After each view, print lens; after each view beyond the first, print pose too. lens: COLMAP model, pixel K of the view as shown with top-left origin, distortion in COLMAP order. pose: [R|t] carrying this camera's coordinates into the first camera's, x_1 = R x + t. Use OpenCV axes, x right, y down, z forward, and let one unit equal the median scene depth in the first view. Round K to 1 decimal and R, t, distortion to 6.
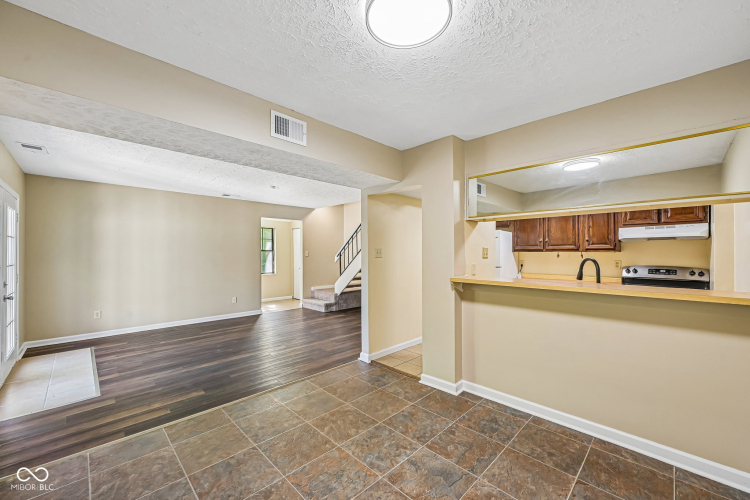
lens RADIAL K [[297.1, 0, 377.7], [0, 297.1, 253.0], [0, 0, 1]] dist [-0.000376, 0.000026]
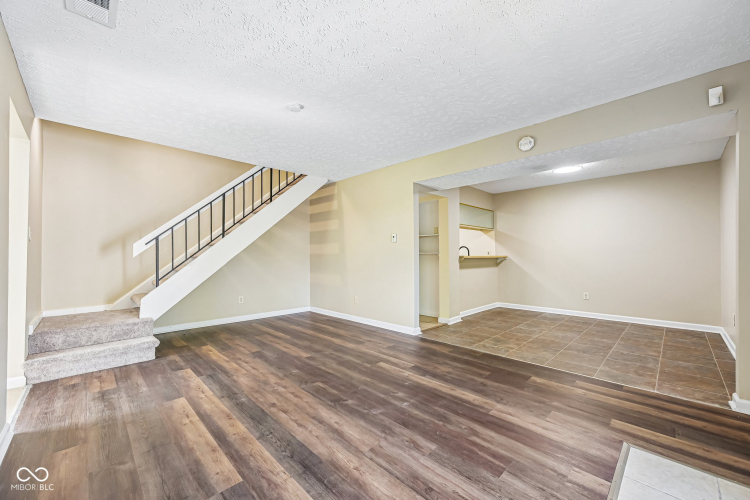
lens RADIAL K [[296.4, 0, 375.5], [0, 296.4, 250.5], [0, 0, 1]] dist [0.000092, 0.000275]
pose [[0.010582, 0.017143, 0.999797, -1.194632], [0.003404, 0.999847, -0.017180, 0.060821], [-0.999938, 0.003585, 0.010522, 1.151787]]
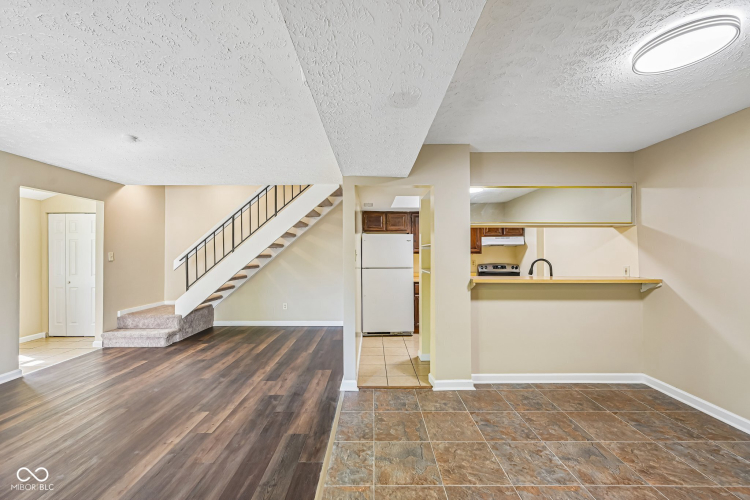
lens RADIAL K [[296.4, 0, 375.5], [0, 296.4, 250.5], [0, 0, 1]] dist [0.000092, 0.000275]
pose [[0.708451, 0.006931, 0.705726, -0.566588], [0.001766, 0.999931, -0.011594, -0.005509], [-0.705758, 0.009460, 0.708390, 0.378407]]
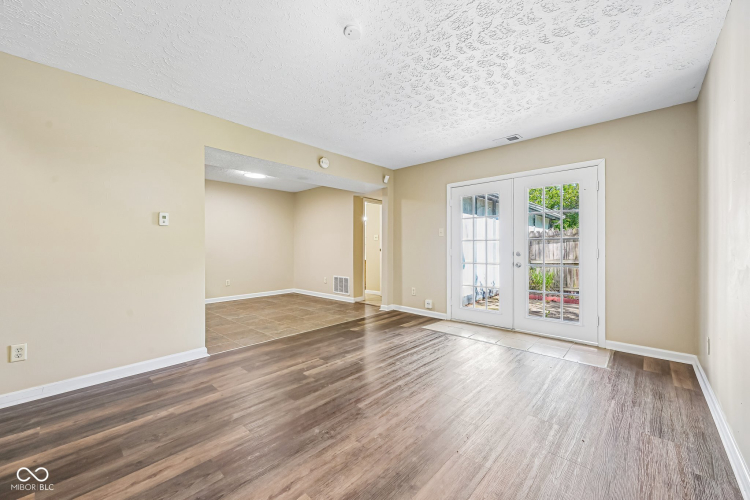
lens RADIAL K [[296.4, 0, 375.5], [0, 296.4, 250.5], [0, 0, 1]] dist [0.000092, 0.000275]
pose [[-0.999191, 0.002599, -0.040144, -0.496984], [0.002079, 0.999913, 0.013001, 0.060290], [0.040174, 0.012907, -0.999109, 1.855559]]
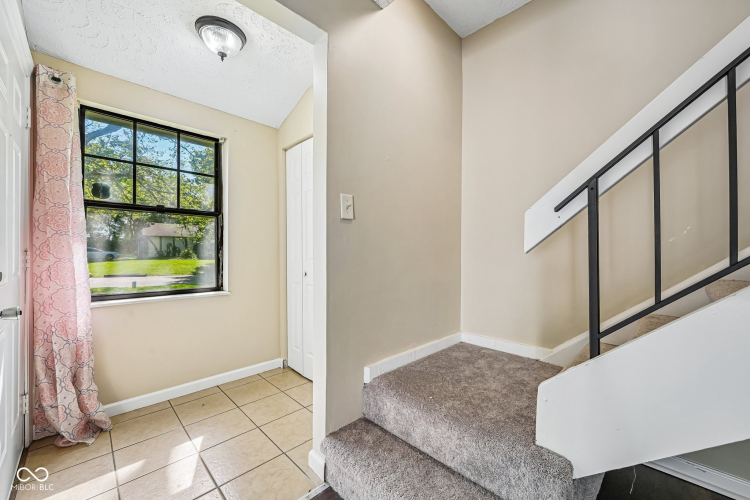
lens RADIAL K [[296.4, 0, 375.5], [0, 296.4, 250.5], [0, 0, 1]] dist [0.000092, 0.000275]
pose [[0.999944, 0.006780, -0.008129, -0.434452], [-0.006778, 0.999977, 0.000344, 0.063592], [0.008131, -0.000289, 0.999967, 1.599862]]
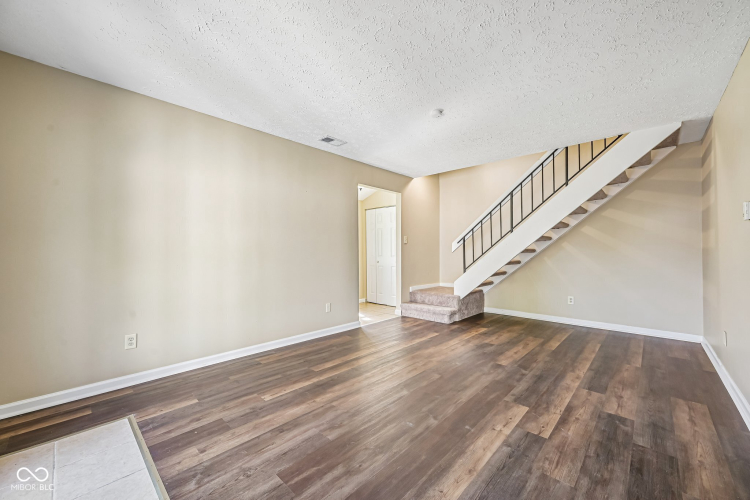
lens RADIAL K [[296.4, 0, 375.5], [0, 296.4, 250.5], [0, 0, 1]] dist [0.000092, 0.000275]
pose [[0.999655, -0.000052, 0.026277, -0.660099], [0.000190, 0.999986, -0.005276, 0.063049], [-0.026276, 0.005279, 0.999641, 0.582873]]
